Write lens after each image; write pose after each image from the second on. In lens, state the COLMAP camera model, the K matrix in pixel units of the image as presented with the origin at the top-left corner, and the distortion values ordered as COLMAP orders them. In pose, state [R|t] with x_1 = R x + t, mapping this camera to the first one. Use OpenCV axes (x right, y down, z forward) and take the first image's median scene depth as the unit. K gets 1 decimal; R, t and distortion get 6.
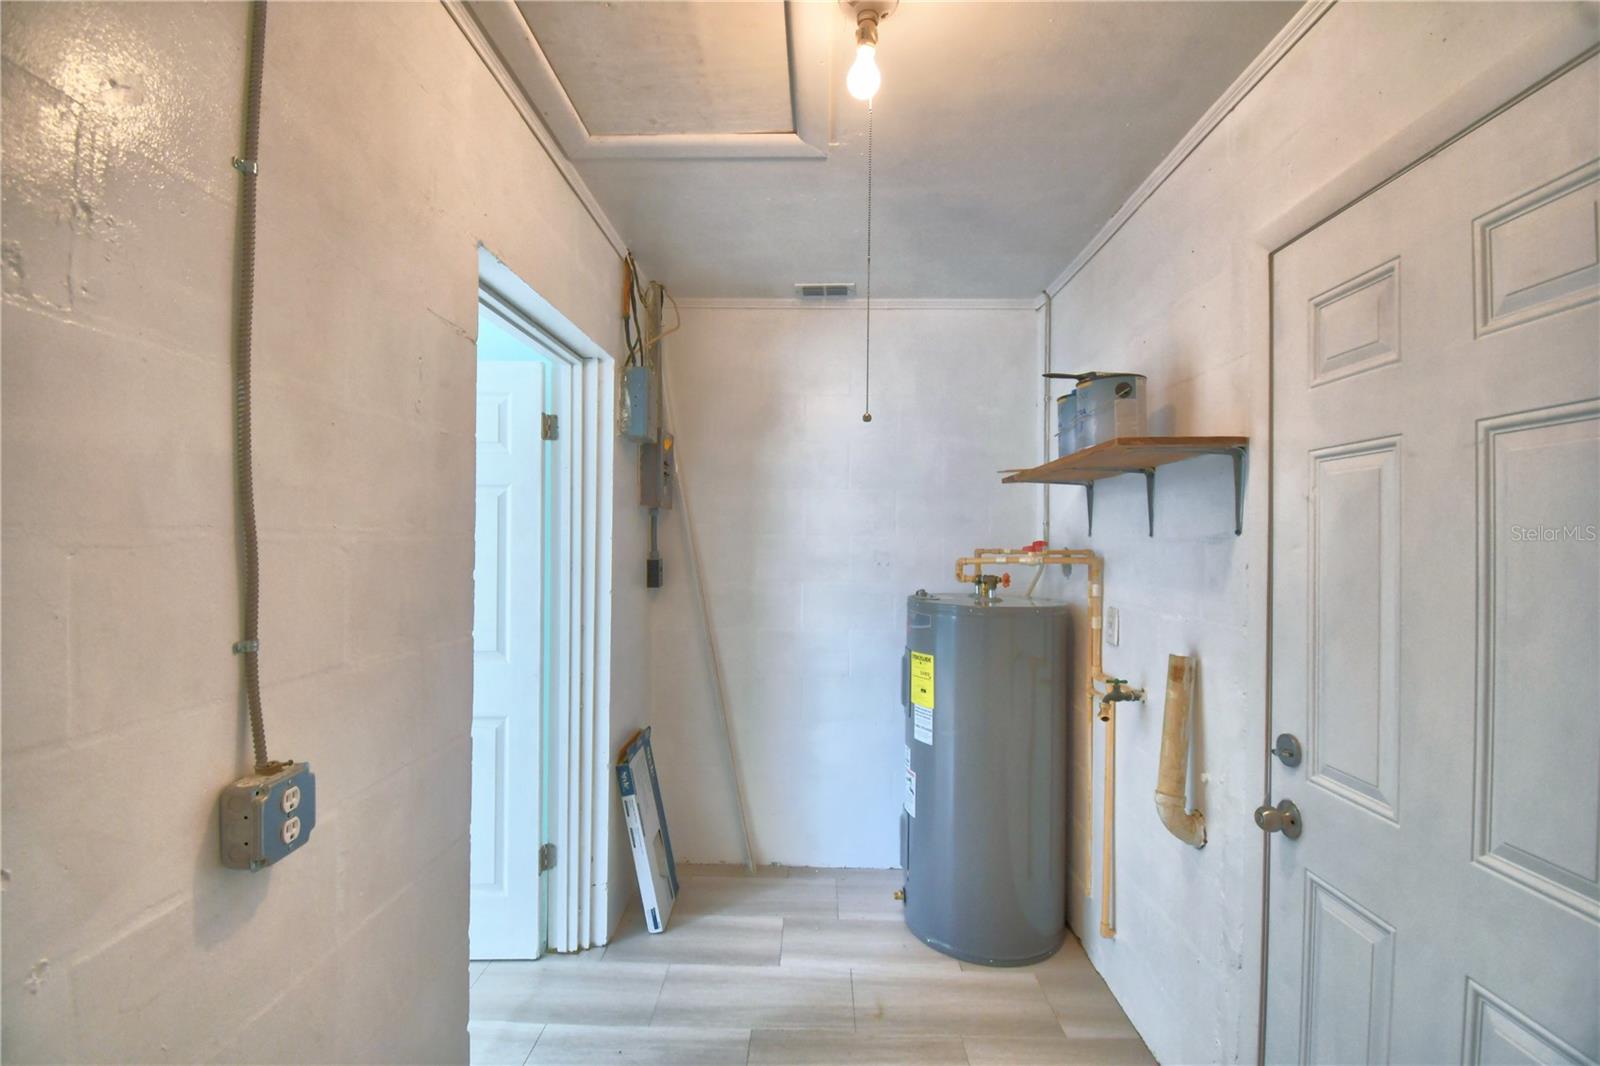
lens RADIAL K [[712.0, 0, 801.6], [0, 712.0, 538.7], [0, 0, 1]] dist [0.010931, -0.018633]
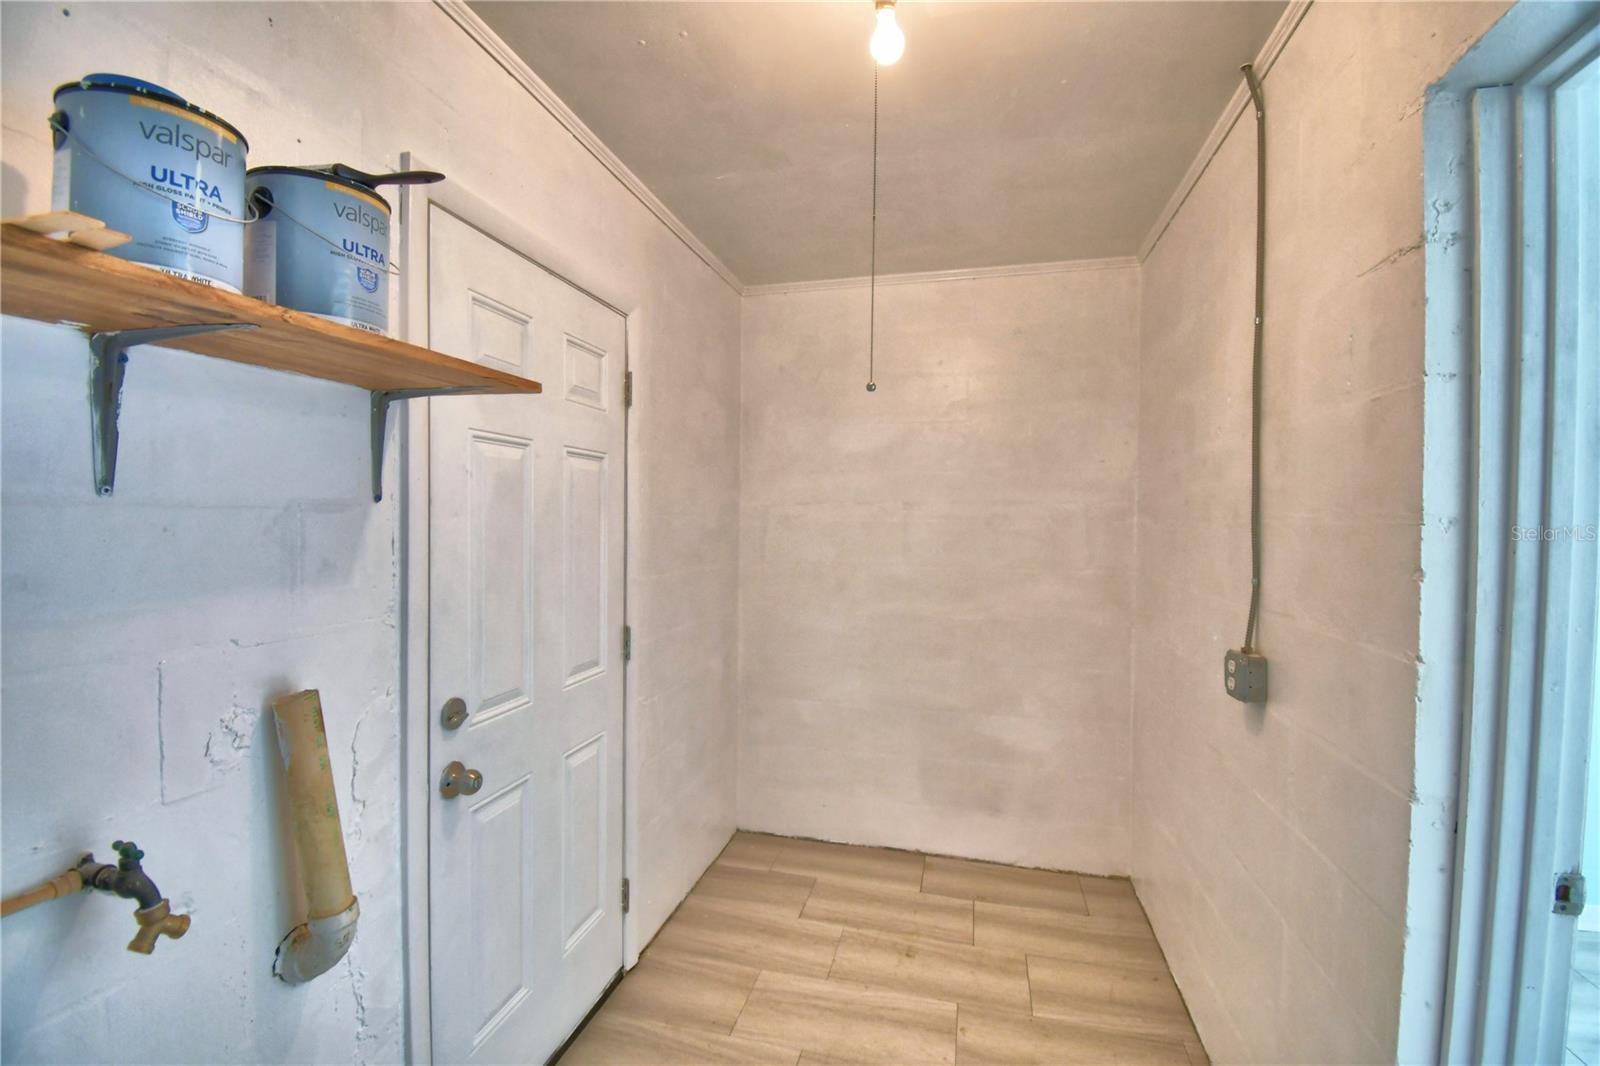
lens RADIAL K [[712.0, 0, 796.8], [0, 712.0, 534.3], [0, 0, 1]] dist [0.010931, -0.018633]
pose [[-0.975305, -0.018701, 0.220071, -0.023479], [-0.014409, 0.999674, 0.021094, 0.010195], [-0.220394, 0.017402, -0.975256, 2.148532]]
